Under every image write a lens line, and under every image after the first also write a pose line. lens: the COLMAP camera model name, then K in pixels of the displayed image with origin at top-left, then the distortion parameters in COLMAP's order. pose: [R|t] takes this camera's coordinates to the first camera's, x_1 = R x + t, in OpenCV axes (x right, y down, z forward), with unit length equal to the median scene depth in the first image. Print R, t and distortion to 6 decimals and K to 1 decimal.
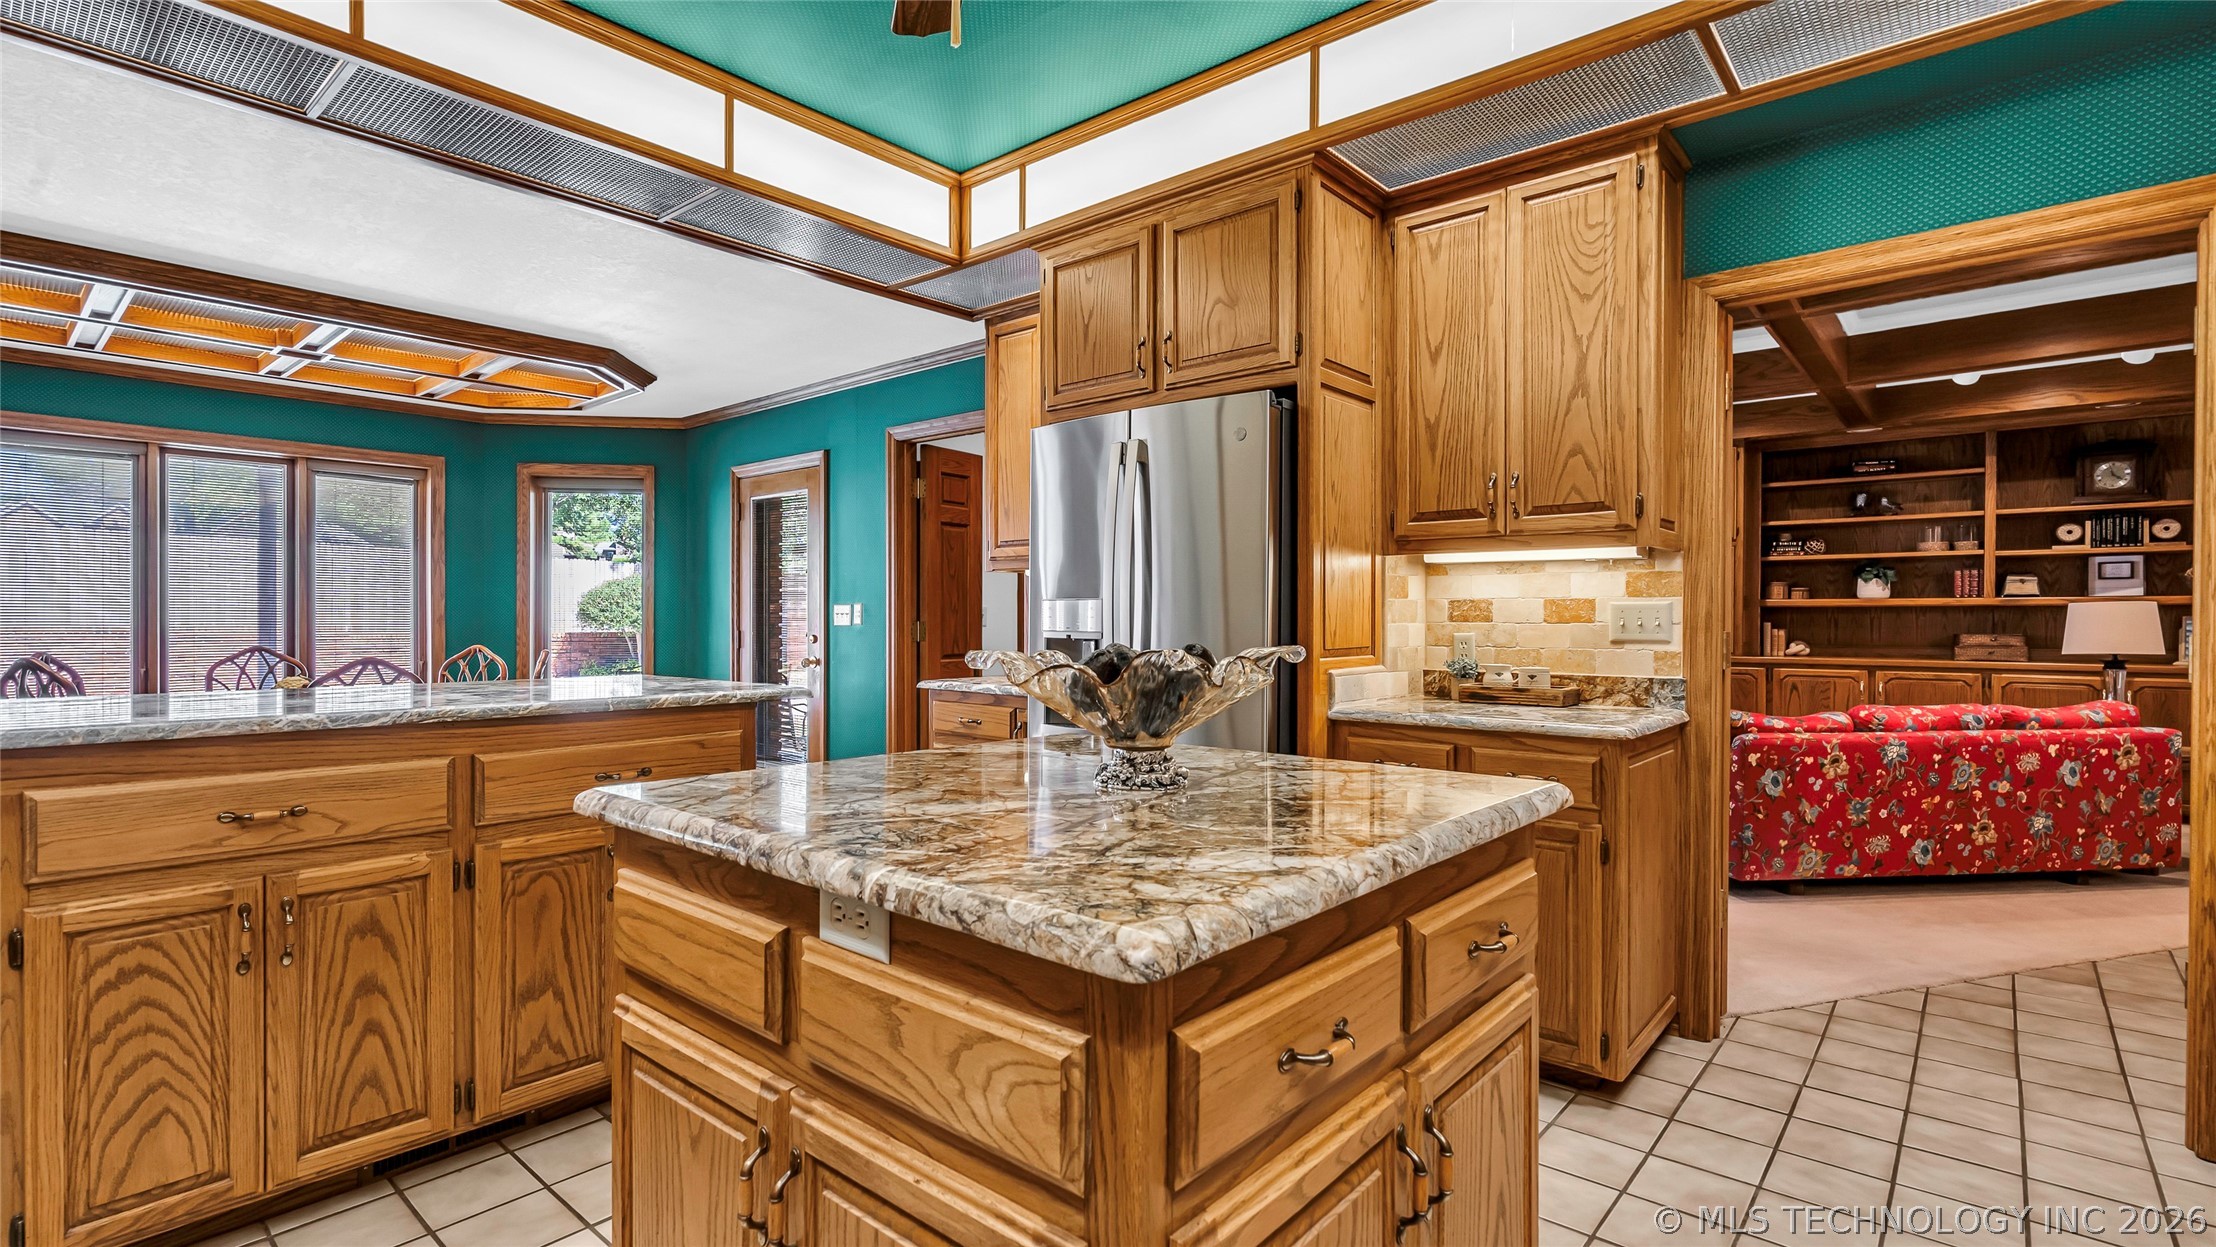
lens RADIAL K [[1043.2, 0, 1099.9], [0, 1043.2, 620.1], [0, 0, 1]] dist [0.006035, 0.000572]
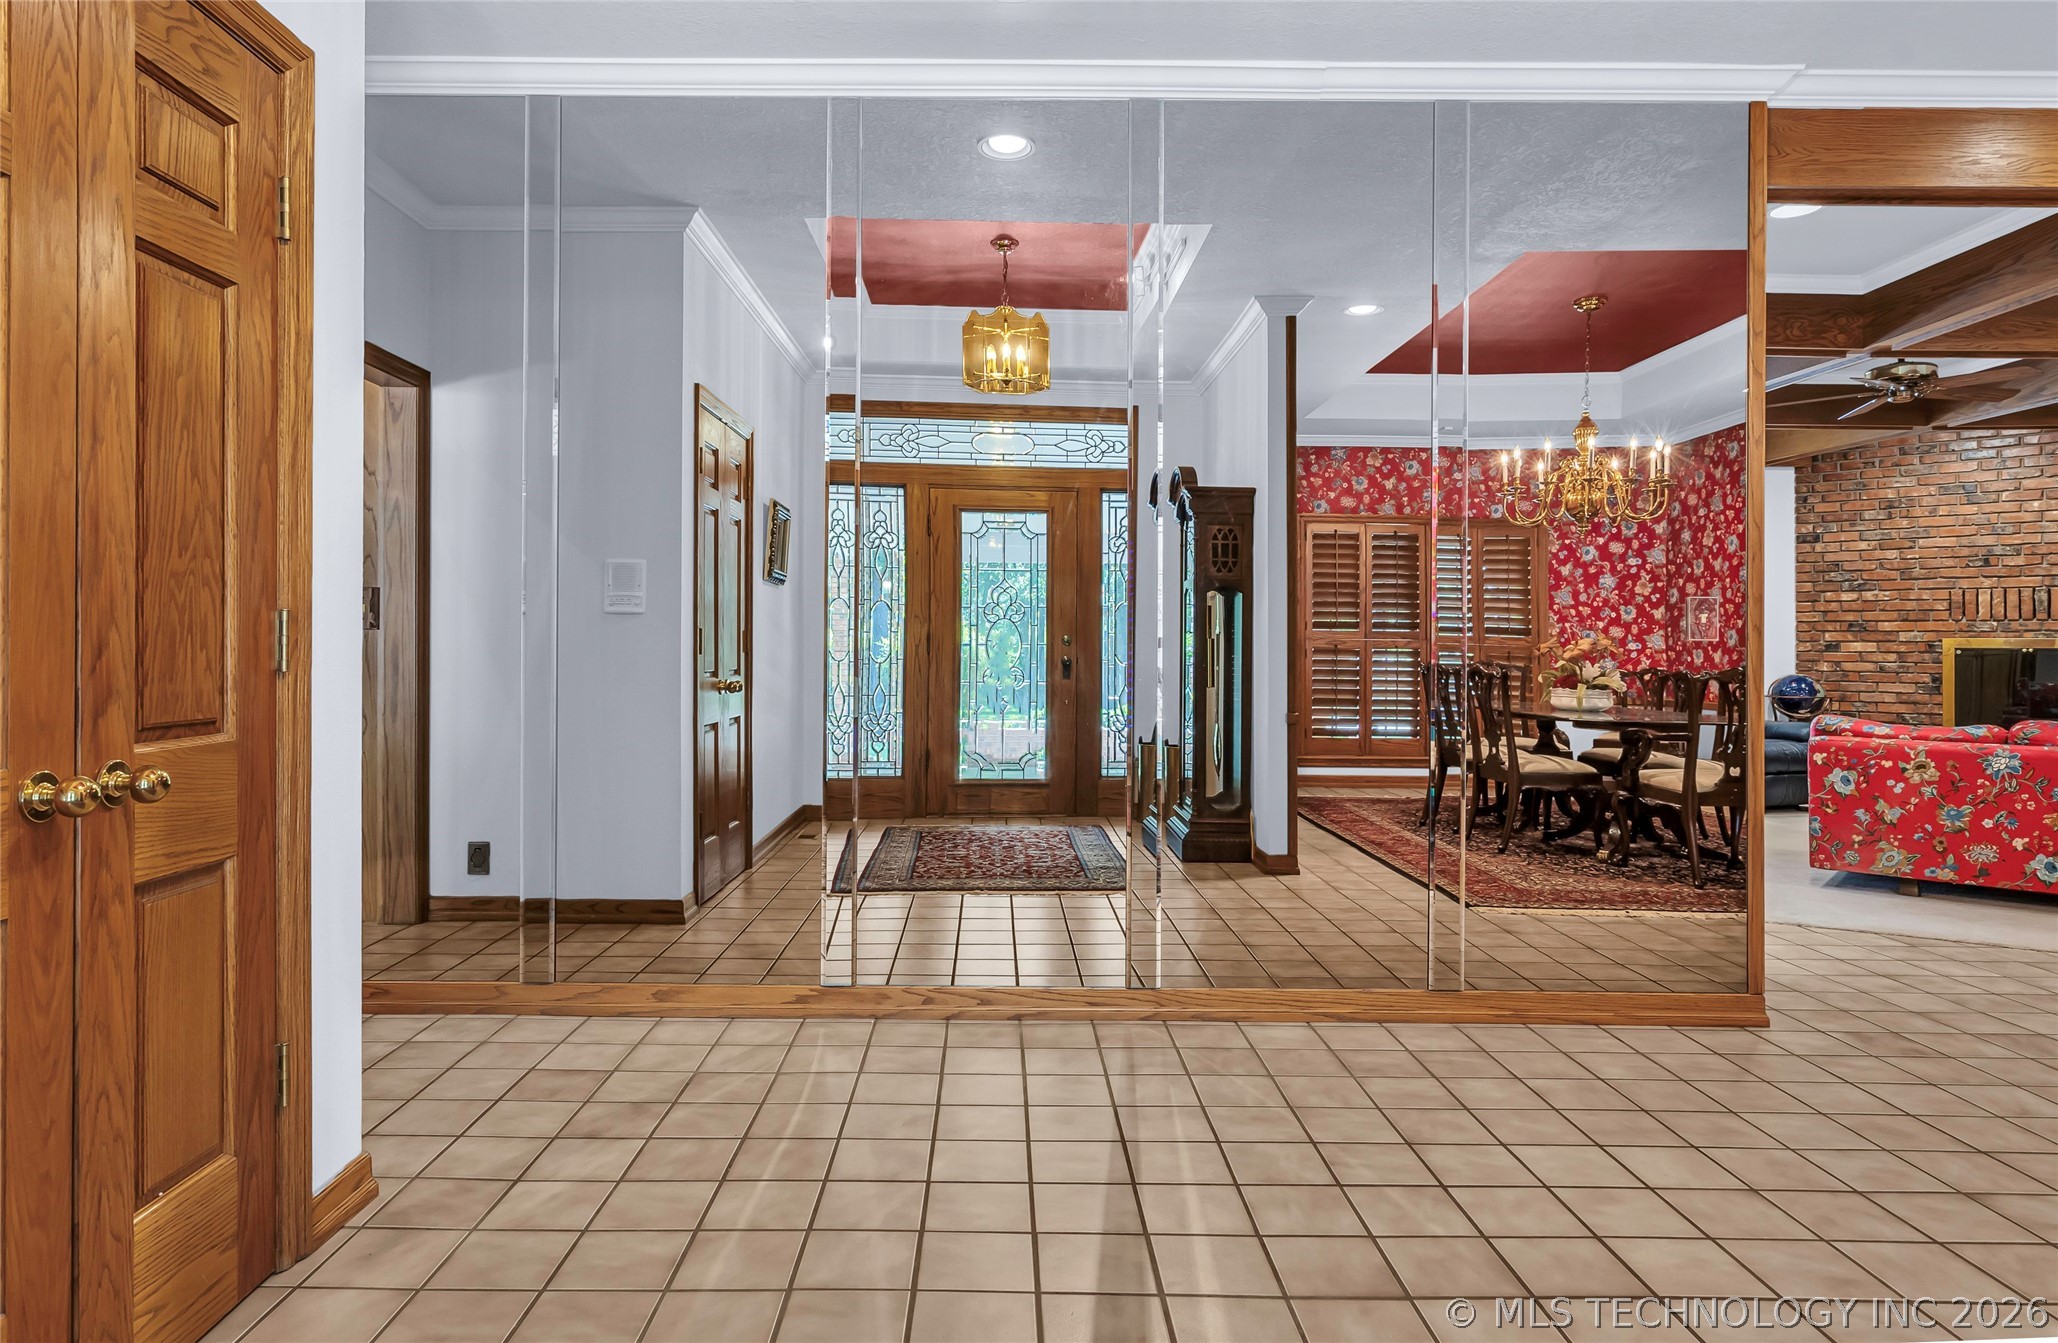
lens RADIAL K [[1231.5, 0, 970.9], [0, 1231.5, 629.0], [0, 0, 1]] dist [0.003583, 0.000757]
pose [[0.650503, -0.004746, -0.759489, 0.776441], [-0.008083, 0.999881, -0.013171, 0.015442], [0.759461, 0.014707, 0.650387, -0.403172]]
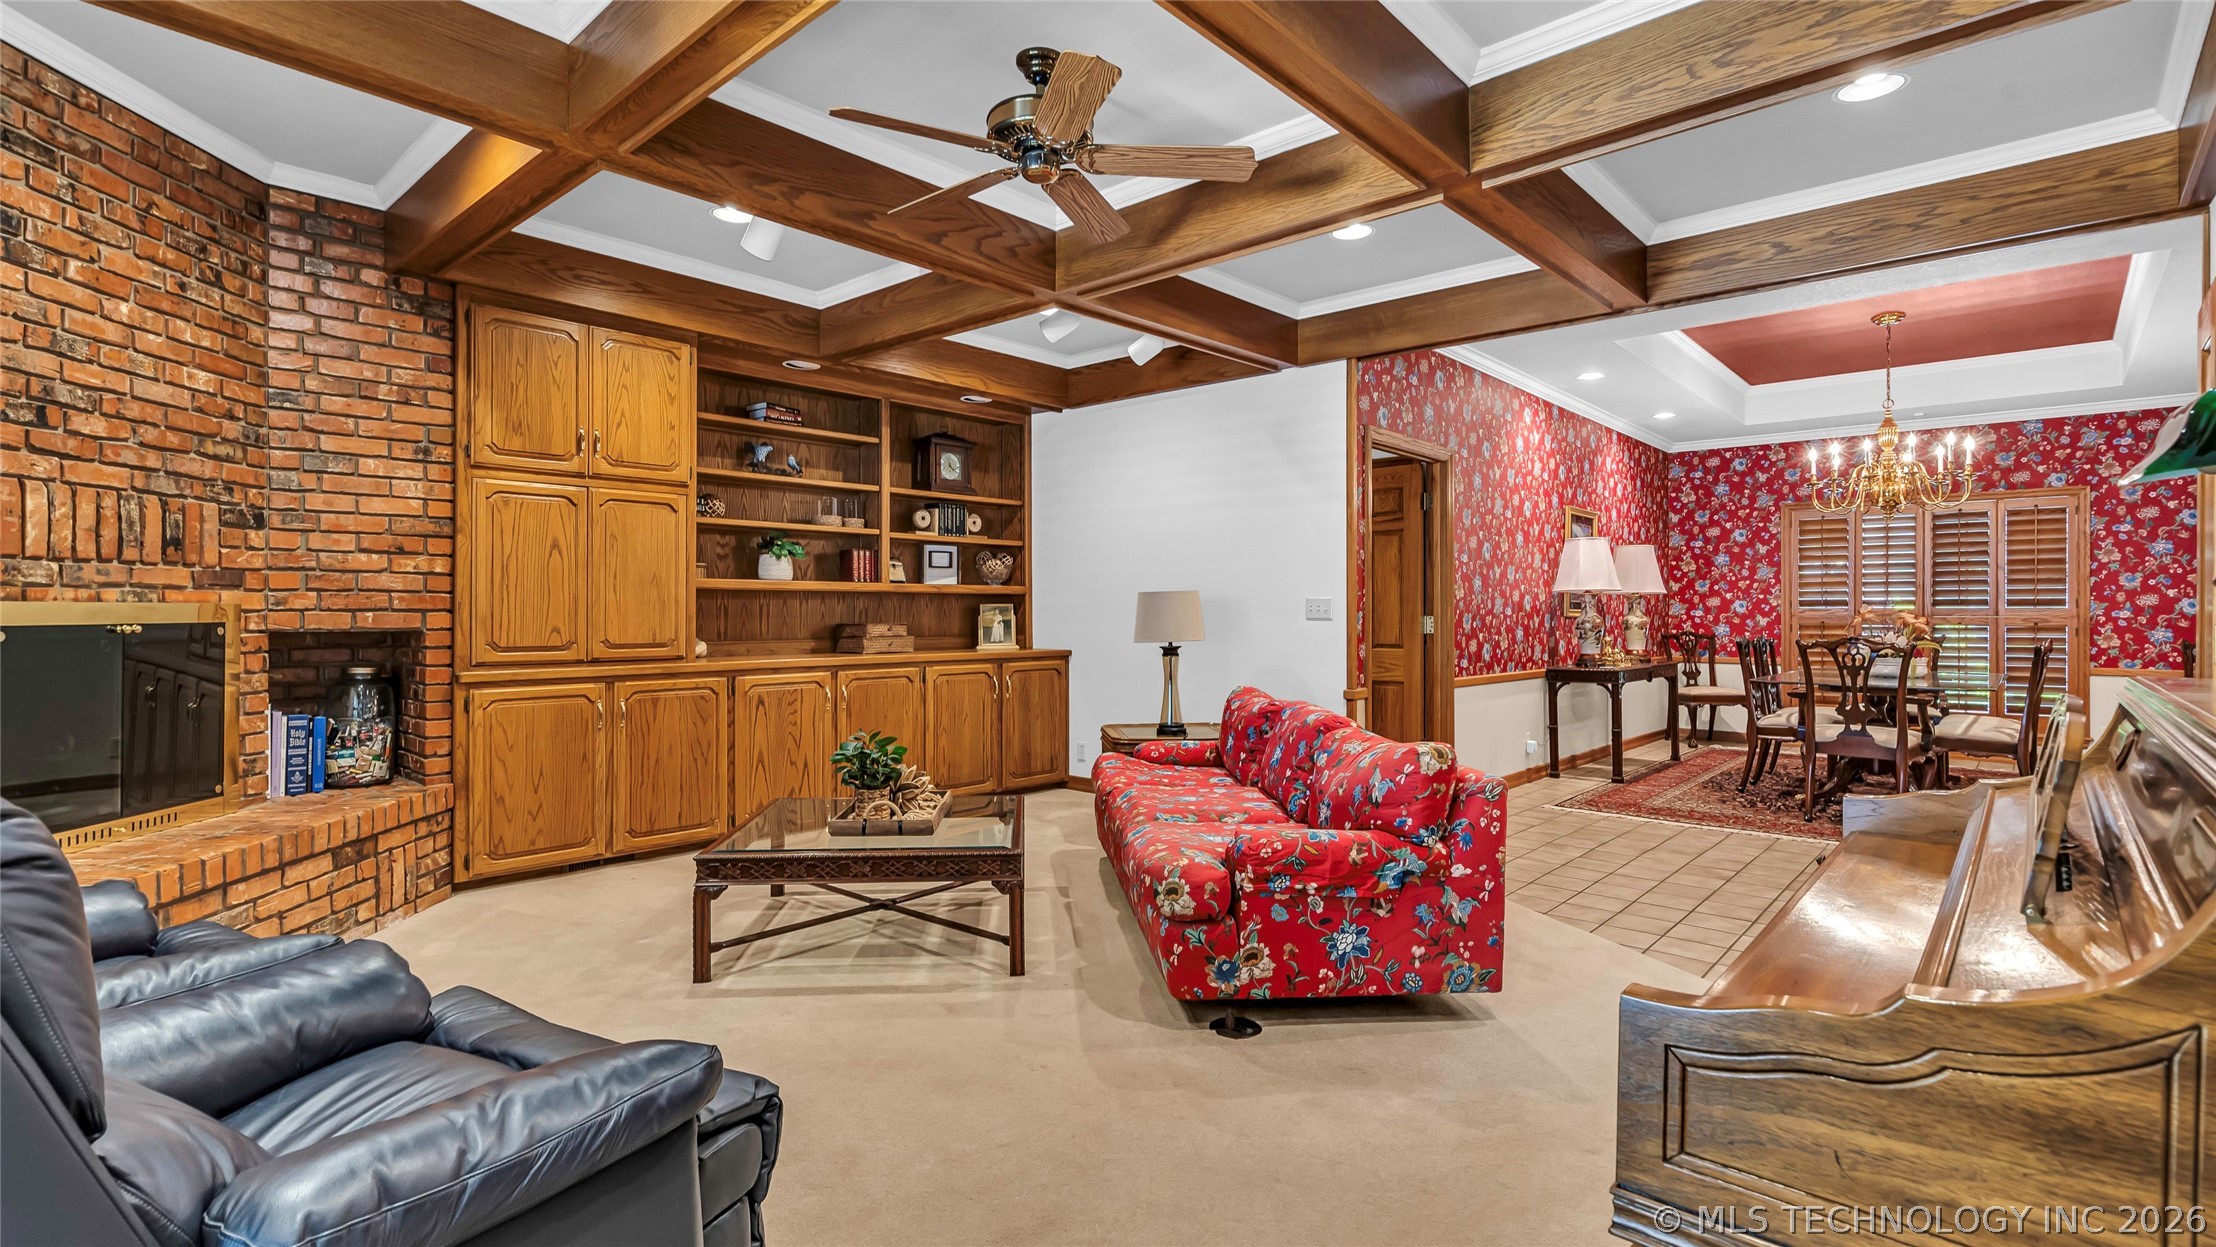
lens RADIAL K [[1043.2, 0, 1121.9], [0, 1043.2, 603.9], [0, 0, 1]] dist [0.006035, 0.000572]
pose [[0.006642, 0.004897, 0.999966, -0.064632], [0.001373, 0.999987, -0.004906, 0.001808], [-0.999977, 0.001406, 0.006635, 0.939805]]
